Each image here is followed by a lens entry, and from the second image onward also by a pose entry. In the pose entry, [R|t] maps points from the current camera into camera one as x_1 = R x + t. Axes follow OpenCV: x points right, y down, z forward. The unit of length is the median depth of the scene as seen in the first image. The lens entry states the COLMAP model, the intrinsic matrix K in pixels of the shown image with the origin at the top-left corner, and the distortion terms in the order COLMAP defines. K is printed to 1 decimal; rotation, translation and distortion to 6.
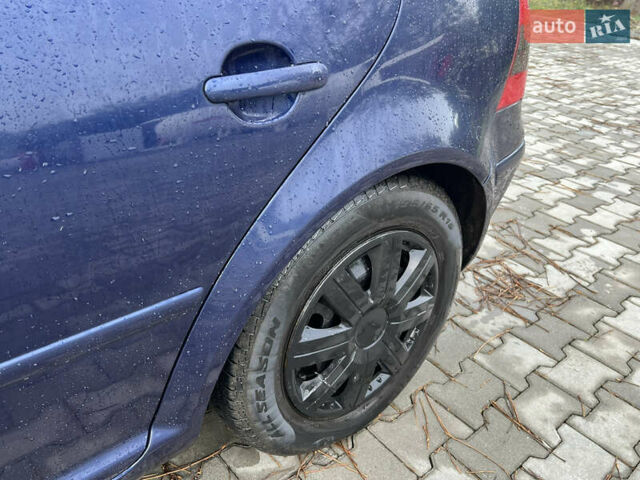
lens RADIAL K [[517.0, 0, 325.9], [0, 517.0, 237.5], [0, 0, 1]] dist [0.069362, -0.077109]
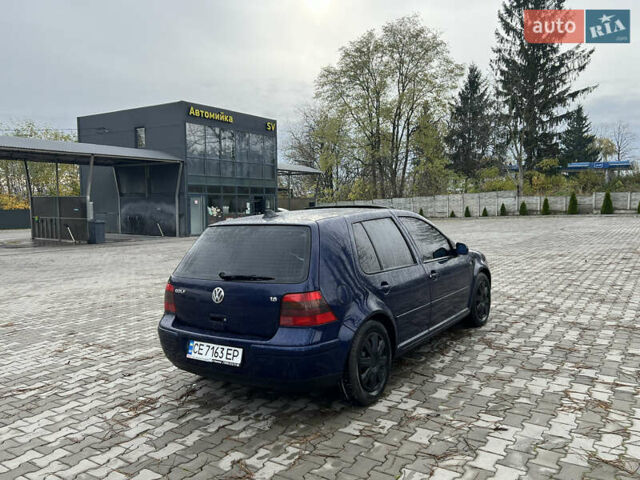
lens RADIAL K [[515.1, 0, 329.6], [0, 515.1, 236.9], [0, 0, 1]] dist [0.064040, -0.070708]
pose [[-0.960218, -0.018462, -0.278639, 0.196444], [-0.163019, 0.847201, 0.505644, -1.606129], [0.226728, 0.530952, -0.816508, 2.391417]]
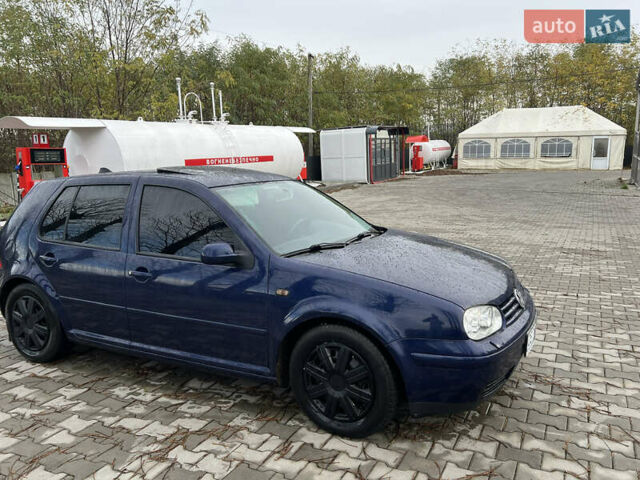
lens RADIAL K [[517.0, 0, 325.9], [0, 517.0, 237.5], [0, 0, 1]] dist [0.069362, -0.077109]
pose [[-0.383286, -0.202610, 0.901133, -2.678600], [0.438485, 0.818772, 0.370597, -0.771890], [-0.812910, 0.537178, -0.224982, 0.452678]]
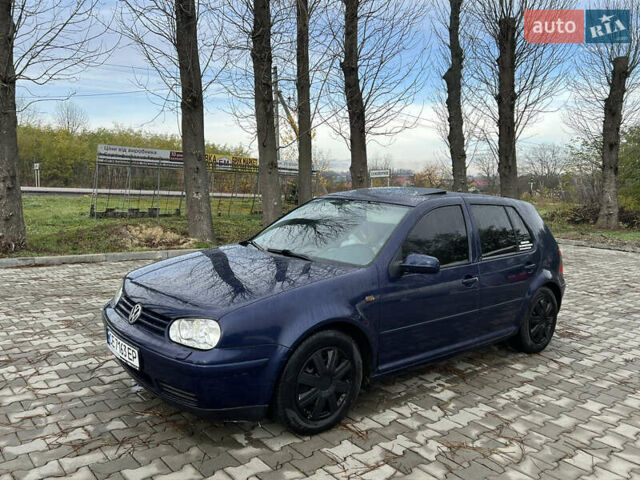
lens RADIAL K [[515.1, 0, 329.6], [0, 515.1, 236.9], [0, 0, 1]] dist [0.064040, -0.070708]
pose [[0.999467, -0.032582, -0.002043, -0.910195], [0.029291, 0.922623, -0.384589, 0.632841], [0.014415, 0.384325, 0.923085, -1.824655]]
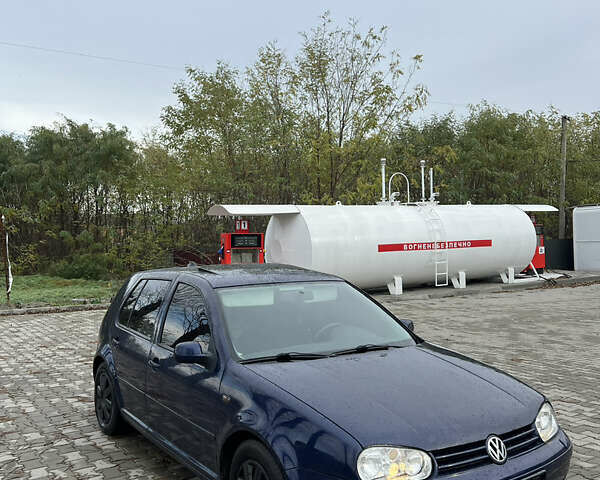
lens RADIAL K [[596.5, 0, 293.6], [0, 596.5, 251.5], [0, 0, 1]] dist [0.092606, -0.153564]
pose [[0.108739, -0.089682, 0.990017, -2.968351], [0.492855, 0.869762, 0.024656, -0.471277], [-0.863290, 0.485254, 0.138777, -0.291514]]
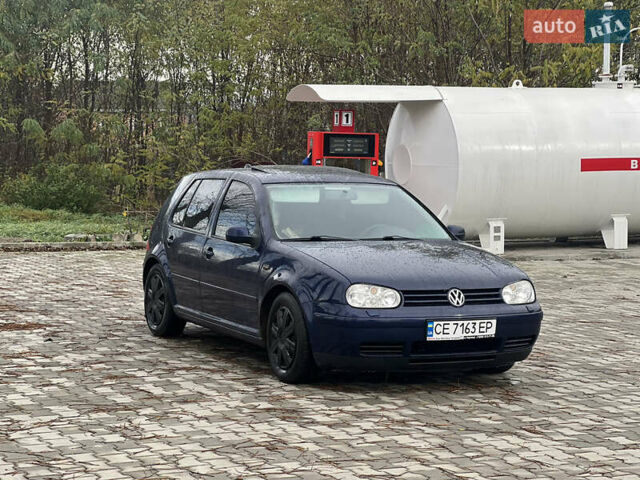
lens RADIAL K [[1428.0, 0, 320.0], [0, 1428.0, 240.0], [0, 0, 1]] dist [-0.206066, 5.625191]
pose [[0.245408, -0.127790, 0.960960, -6.127955], [0.465316, 0.885144, -0.001124, -0.151353], [-0.850444, 0.447426, 0.276684, -1.286945]]
